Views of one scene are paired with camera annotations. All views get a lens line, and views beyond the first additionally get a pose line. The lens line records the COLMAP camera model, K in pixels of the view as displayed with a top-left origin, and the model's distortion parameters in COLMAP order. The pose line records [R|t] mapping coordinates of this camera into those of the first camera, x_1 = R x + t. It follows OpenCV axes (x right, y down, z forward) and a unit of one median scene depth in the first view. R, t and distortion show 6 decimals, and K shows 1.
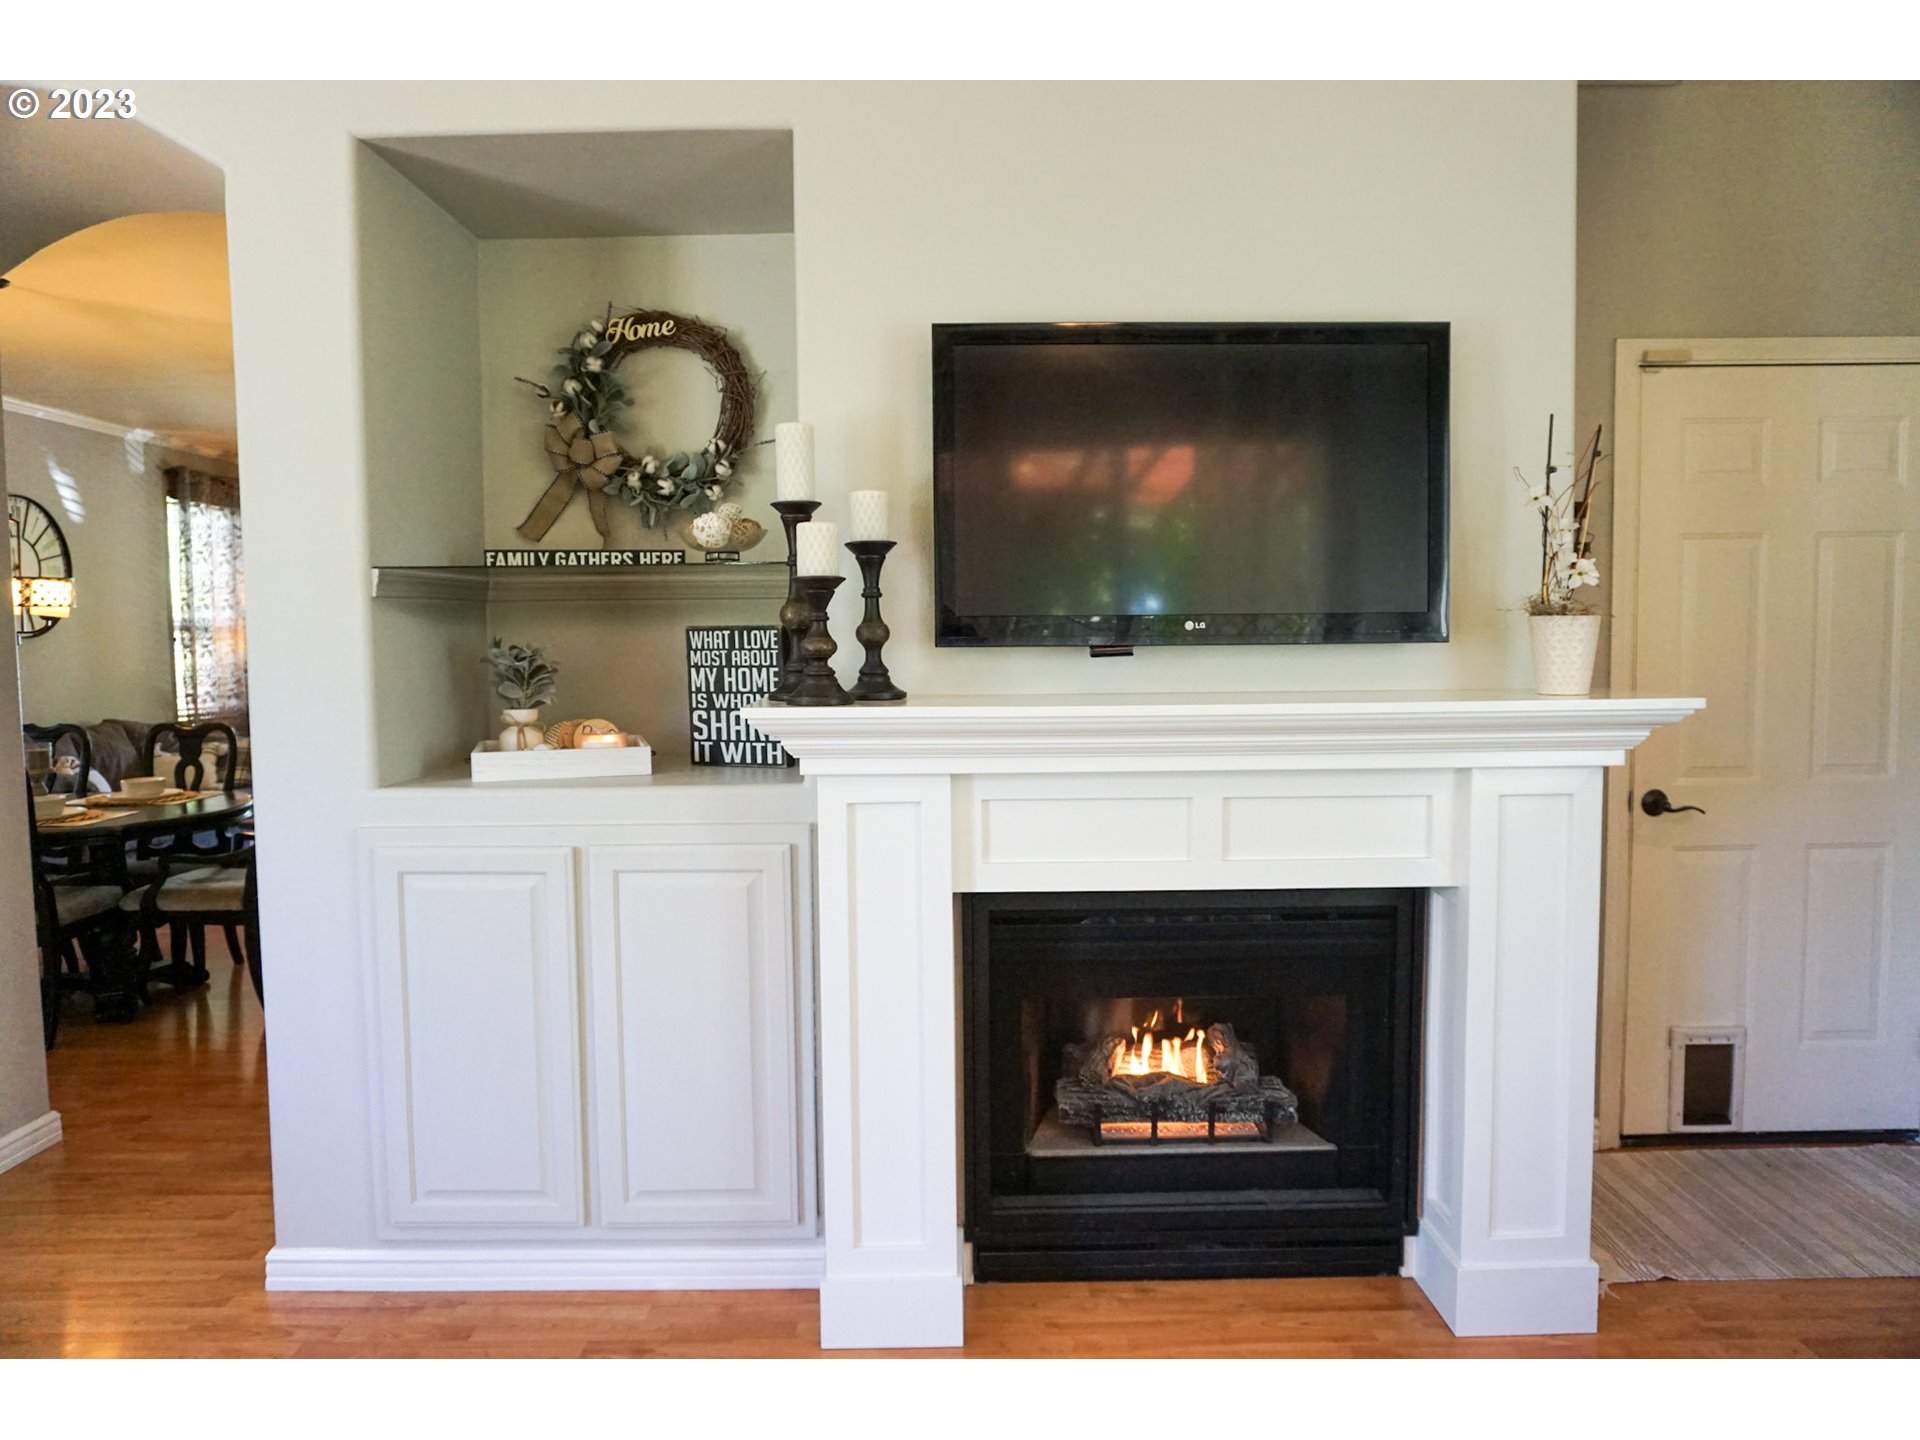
lens RADIAL K [[1289.5, 0, 960.0], [0, 1289.5, 718.1], [0, 0, 1]] dist [-0.042432, 0.013248]
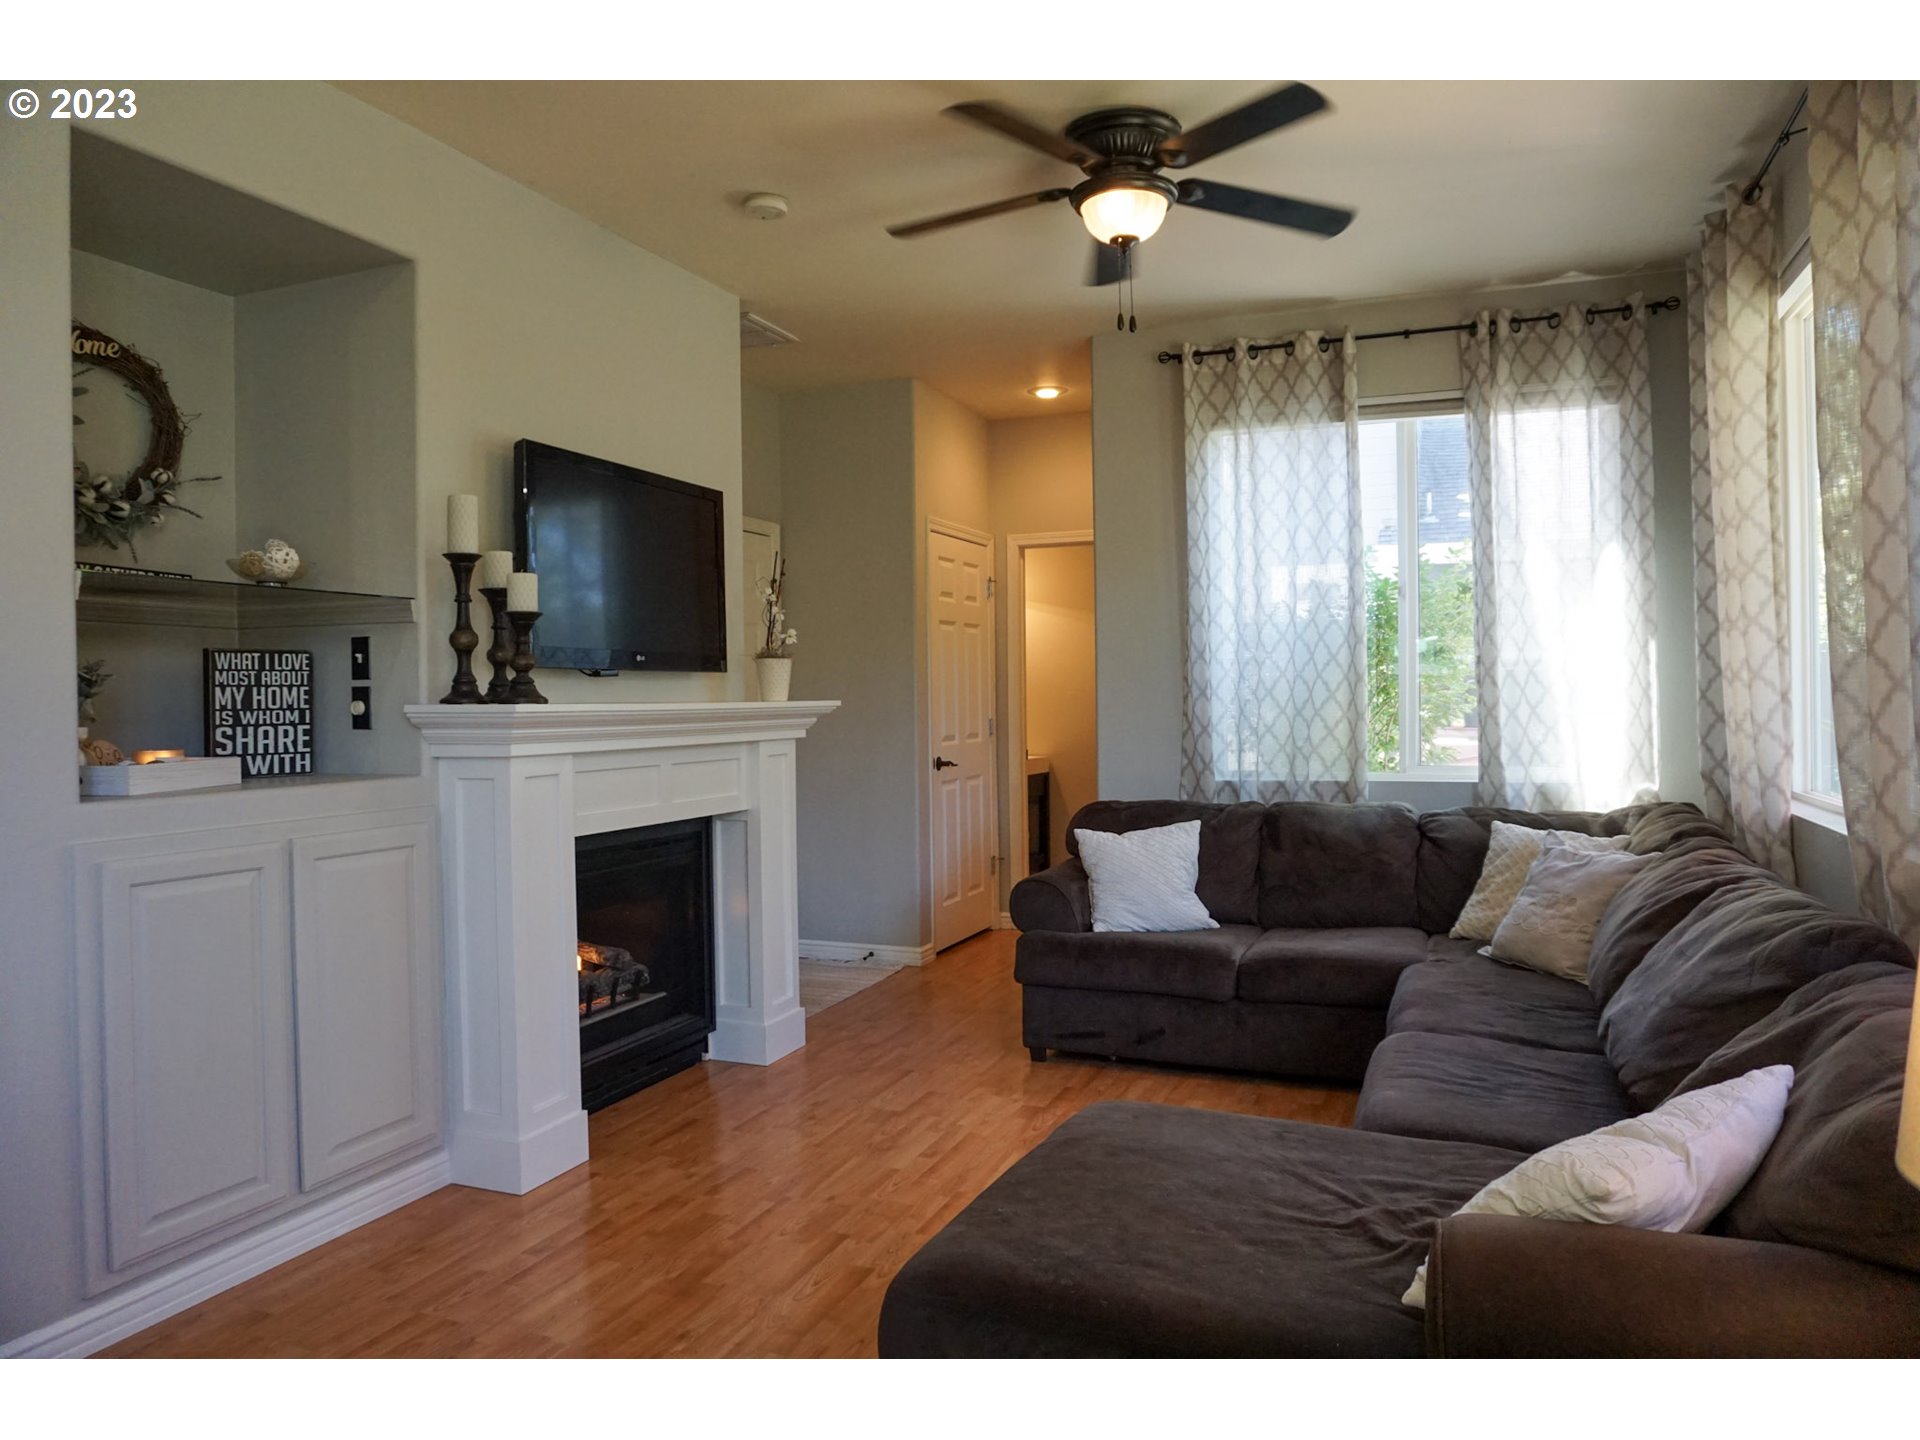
lens RADIAL K [[1289.5, 0, 957.2], [0, 1289.5, 714.7], [0, 0, 1]] dist [-0.042432, 0.013248]
pose [[0.377937, -0.006825, 0.925806, -0.965867], [0.070098, 0.997313, -0.021264, 0.049551], [-0.923174, 0.072933, 0.377400, 0.045065]]
